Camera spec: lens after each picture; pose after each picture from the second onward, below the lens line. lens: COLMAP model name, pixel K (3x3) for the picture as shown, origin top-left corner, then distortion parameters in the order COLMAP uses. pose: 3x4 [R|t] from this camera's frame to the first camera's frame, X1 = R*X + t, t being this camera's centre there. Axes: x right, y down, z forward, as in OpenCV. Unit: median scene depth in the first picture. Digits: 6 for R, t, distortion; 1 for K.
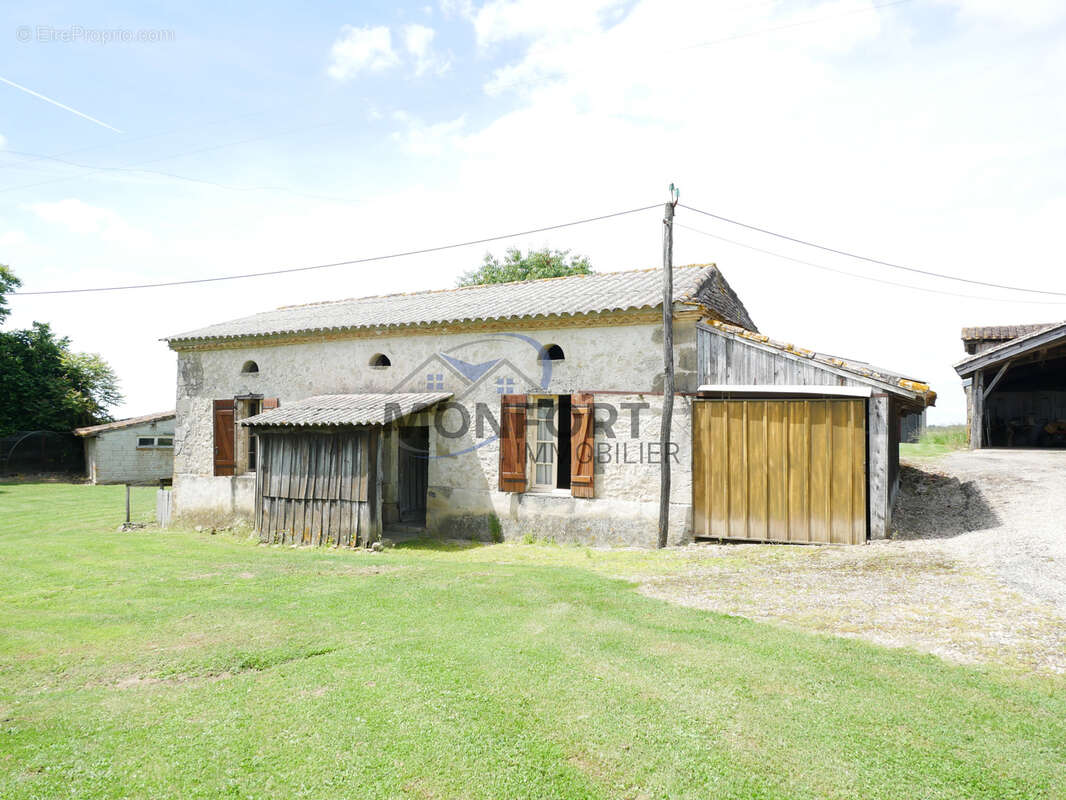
lens RADIAL K [[754.9, 0, 533.3], [0, 754.9, 407.3], [0, 0, 1]] dist [-0.053376, 0.010286]
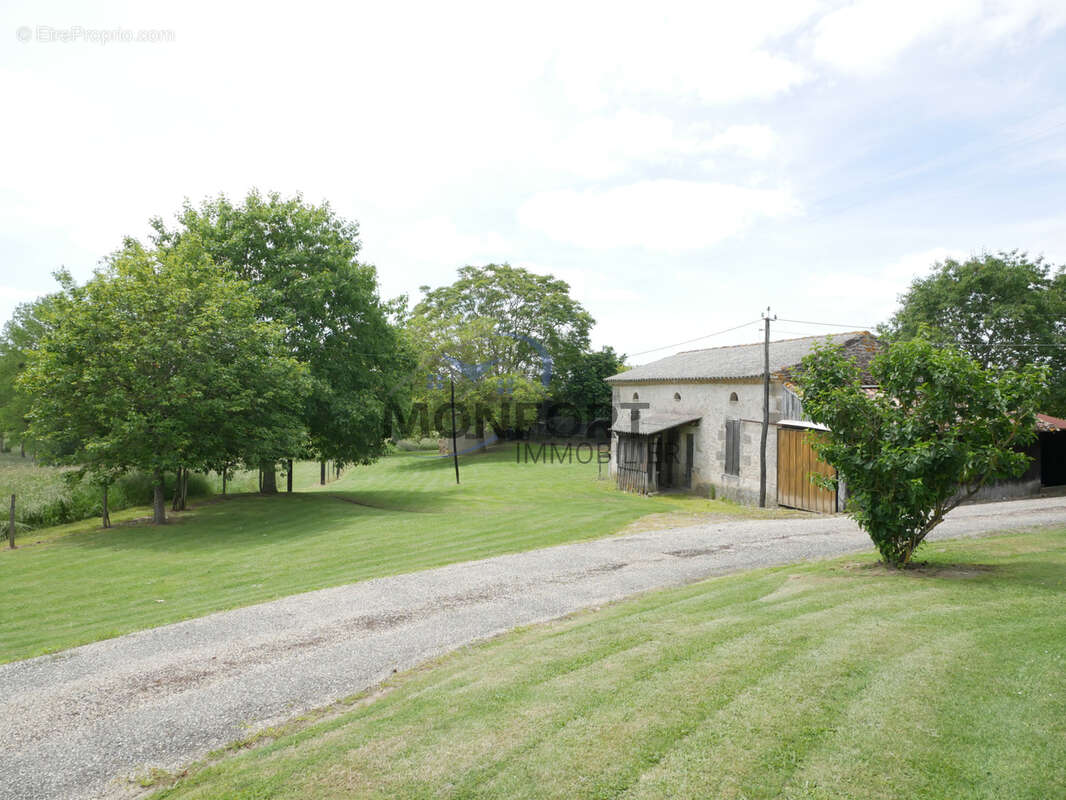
lens RADIAL K [[754.9, 0, 534.0], [0, 754.9, 396.8], [0, 0, 1]] dist [-0.053376, 0.010286]
pose [[0.704699, 0.002183, -0.709503, 0.936352], [0.012928, 0.999790, 0.015917, -0.105118], [0.709389, -0.020389, 0.704522, -0.590381]]
